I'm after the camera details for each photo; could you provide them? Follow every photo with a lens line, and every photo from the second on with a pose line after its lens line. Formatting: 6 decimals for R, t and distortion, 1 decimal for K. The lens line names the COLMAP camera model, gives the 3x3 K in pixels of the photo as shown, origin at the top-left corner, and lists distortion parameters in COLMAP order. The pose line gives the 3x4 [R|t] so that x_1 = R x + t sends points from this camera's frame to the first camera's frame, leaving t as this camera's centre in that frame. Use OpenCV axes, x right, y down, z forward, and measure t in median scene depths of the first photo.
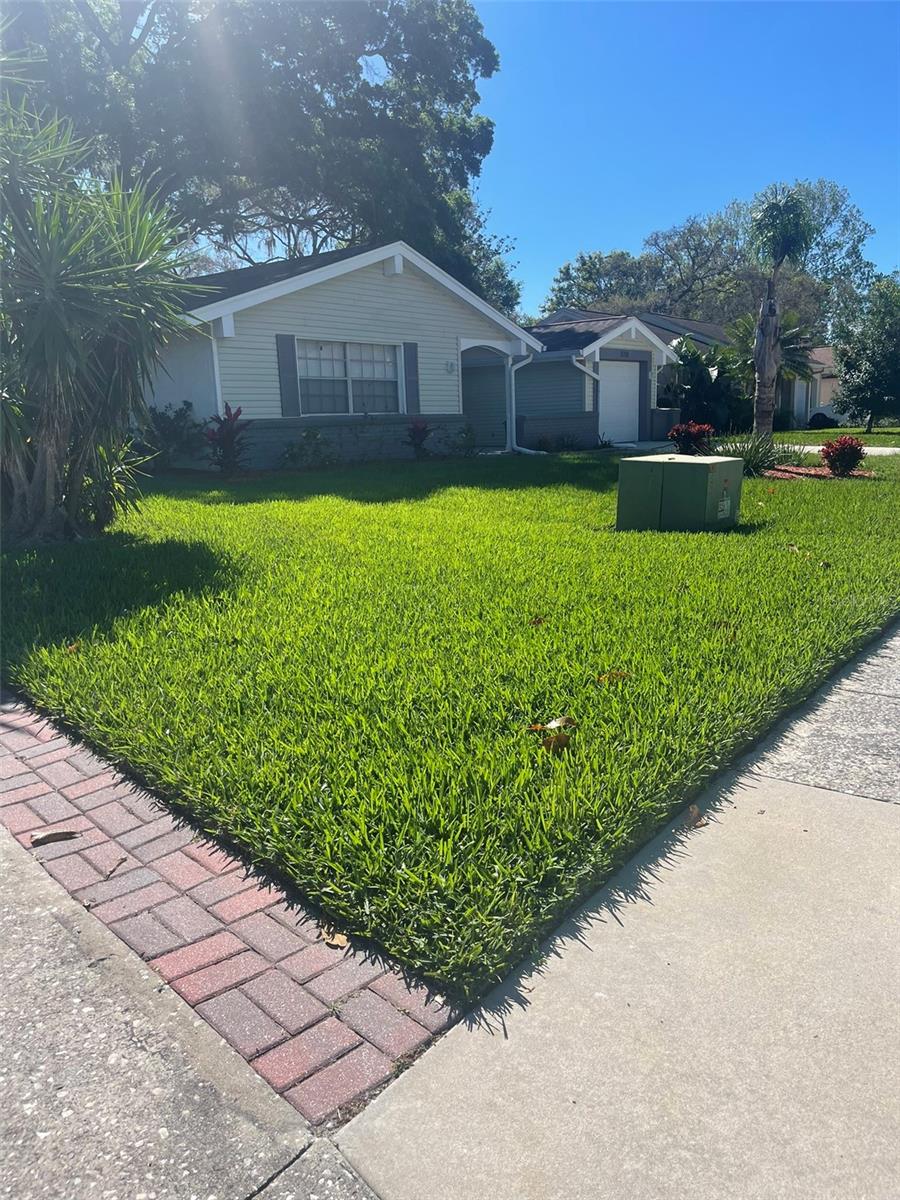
lens RADIAL K [[905.3, 0, 458.5], [0, 905.3, 599.7], [0, 0, 1]] dist [0.064912, -0.086036]
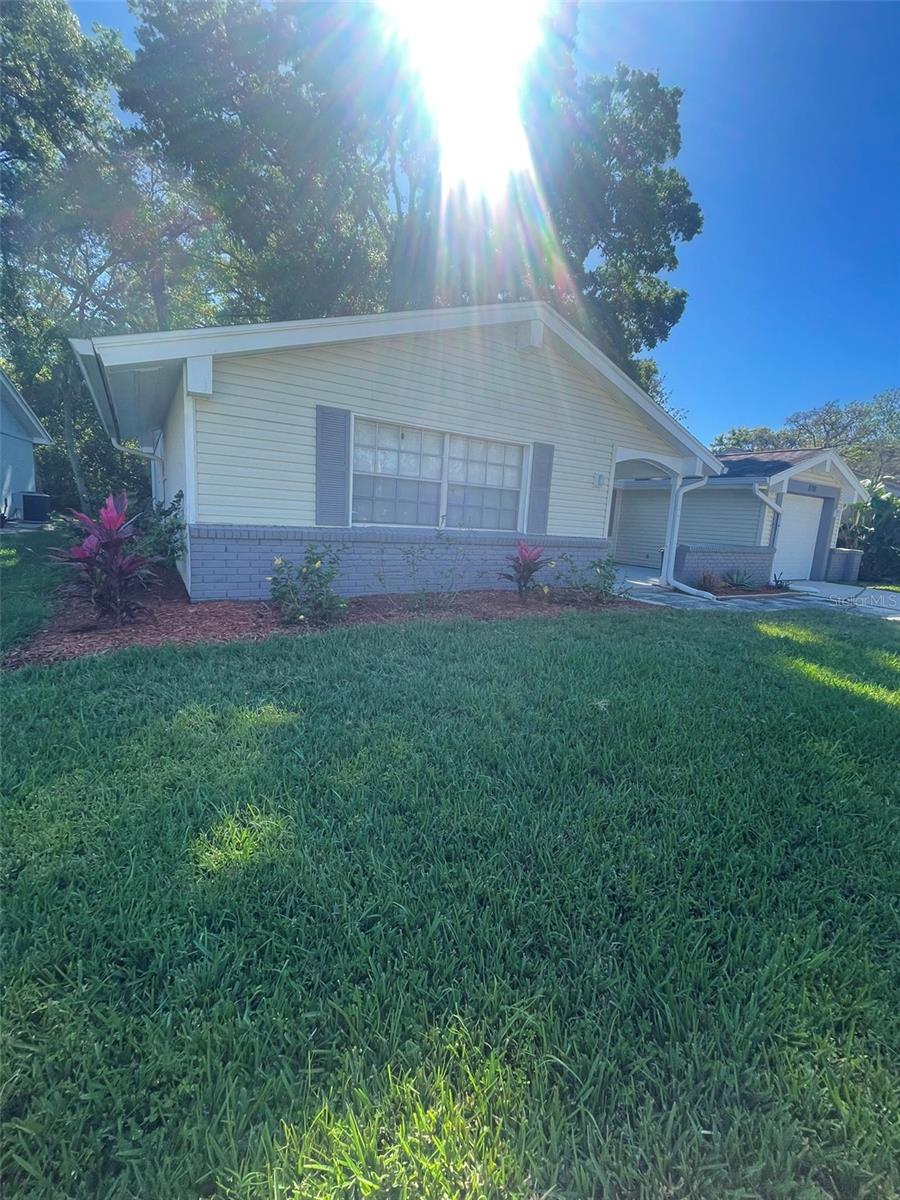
lens RADIAL K [[481.1, 0, 447.7], [0, 481.1, 594.4], [0, 0, 1]] dist [-0.011772, 0.006755]
pose [[0.930768, 0.140219, -0.337653, 0.020005], [-0.155010, 0.987765, -0.017102, -0.109248], [0.331124, 0.068258, 0.941115, 0.477285]]
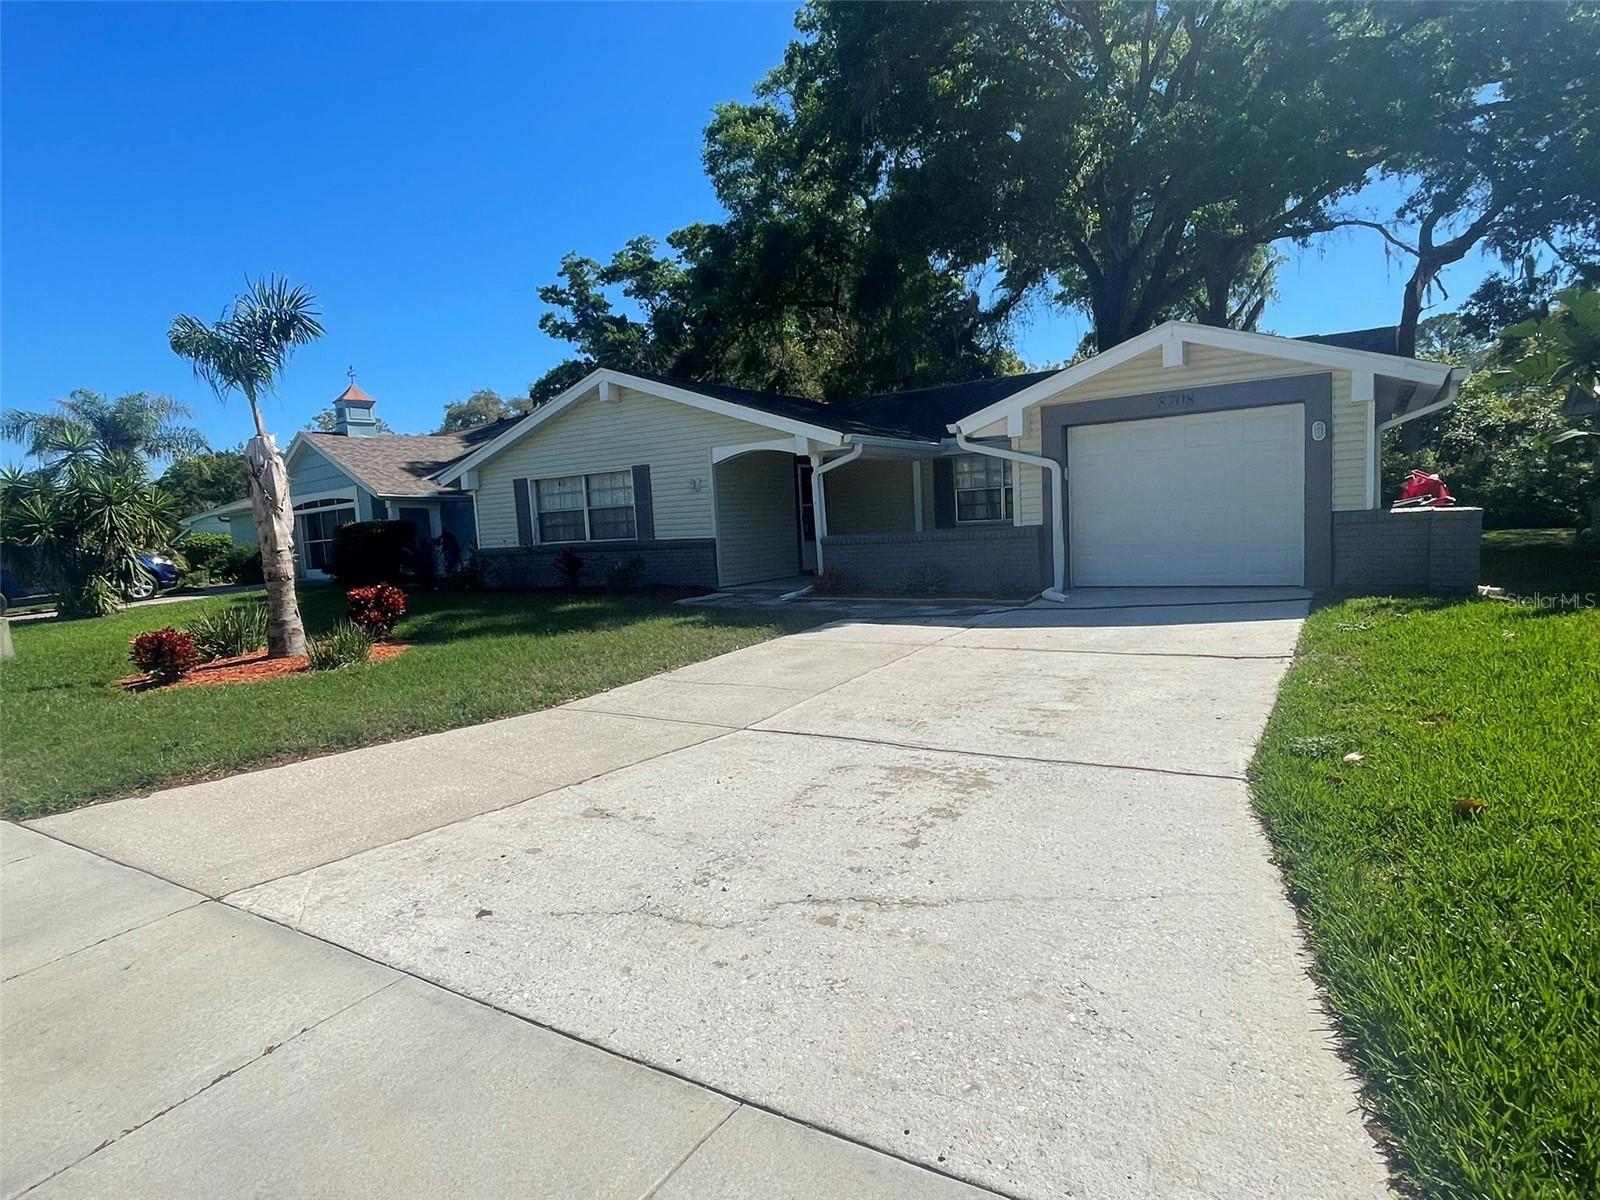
lens RADIAL K [[868.1, 0, 798.7], [0, 868.1, 602.9], [0, 0, 1]] dist [-0.003333, -0.001285]
pose [[0.060388, 0.145256, -0.987549, 0.680727], [-0.129665, 0.982114, 0.136528, -0.226858], [0.989717, 0.119806, 0.078143, 0.878226]]
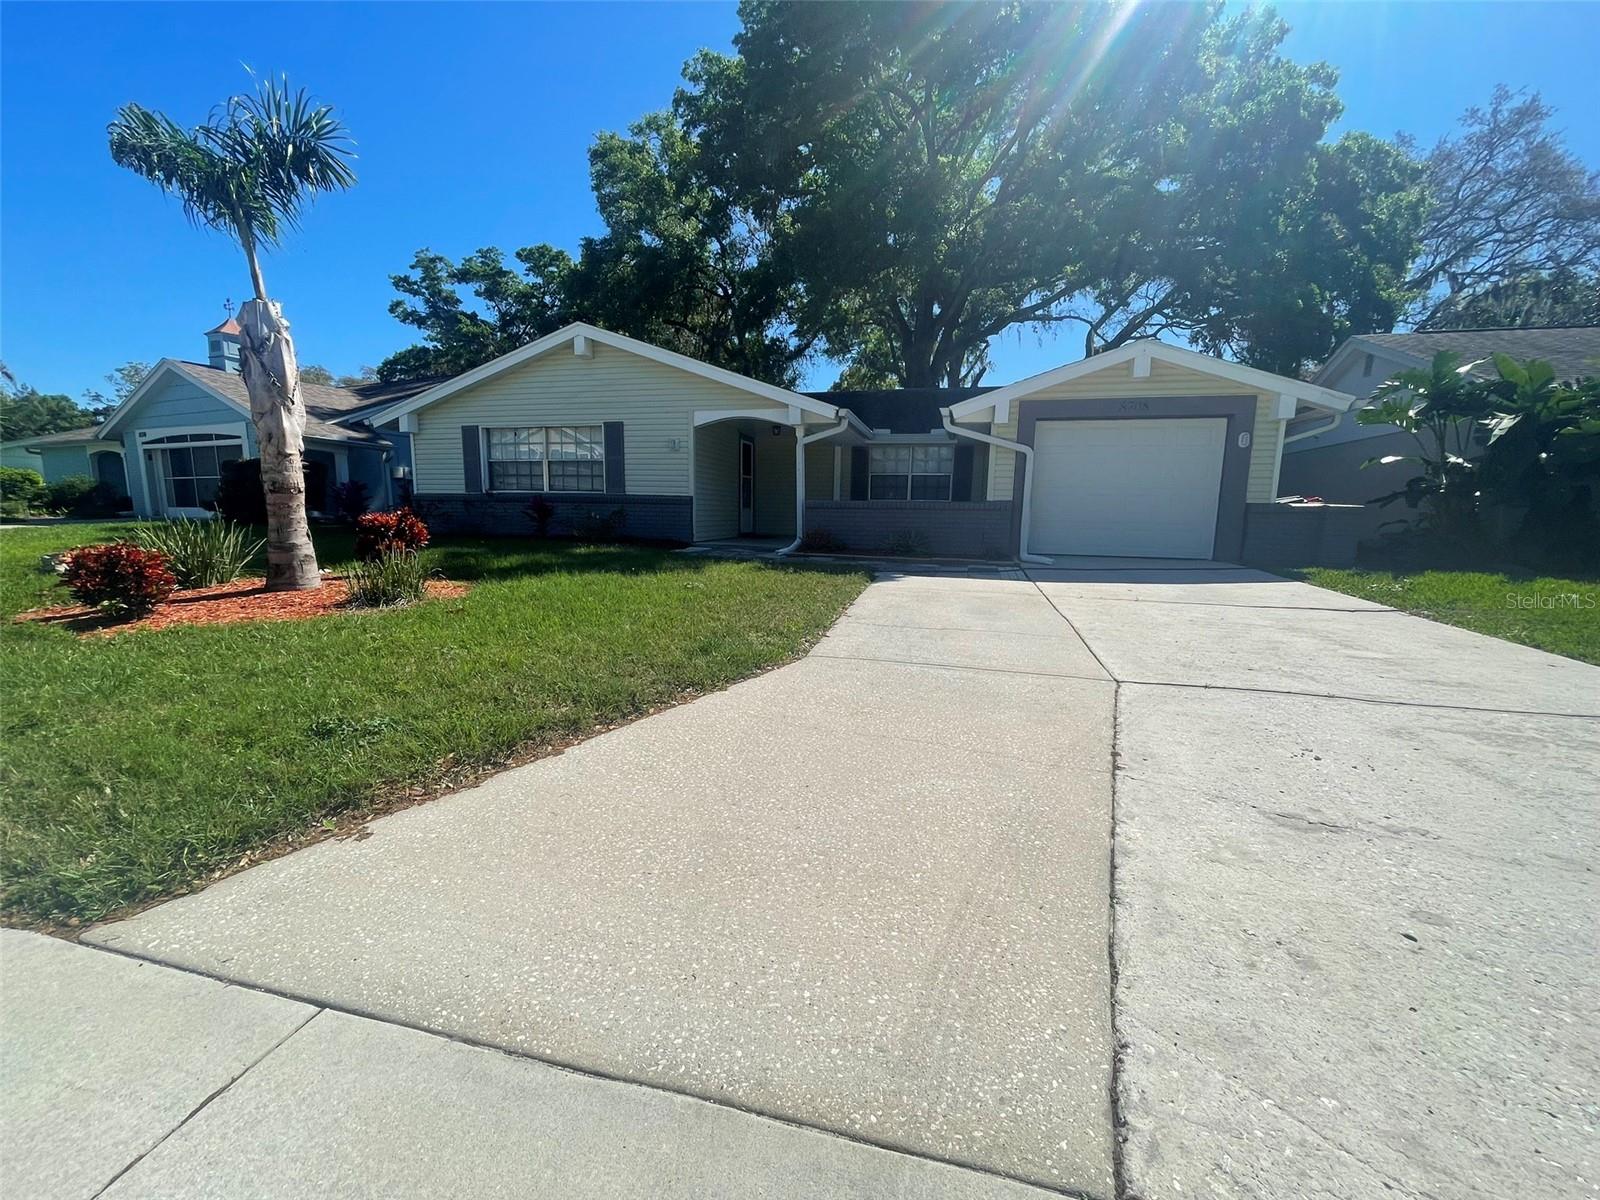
lens RADIAL K [[641.4, 0, 801.3], [0, 641.4, 598.2], [0, 0, 1]] dist [-0.011772, 0.006755]
pose [[0.357068, 0.189961, -0.914559, 0.547088], [-0.203217, 0.971448, 0.122436, -0.177076], [0.911705, 0.142136, 0.385476, 0.748954]]
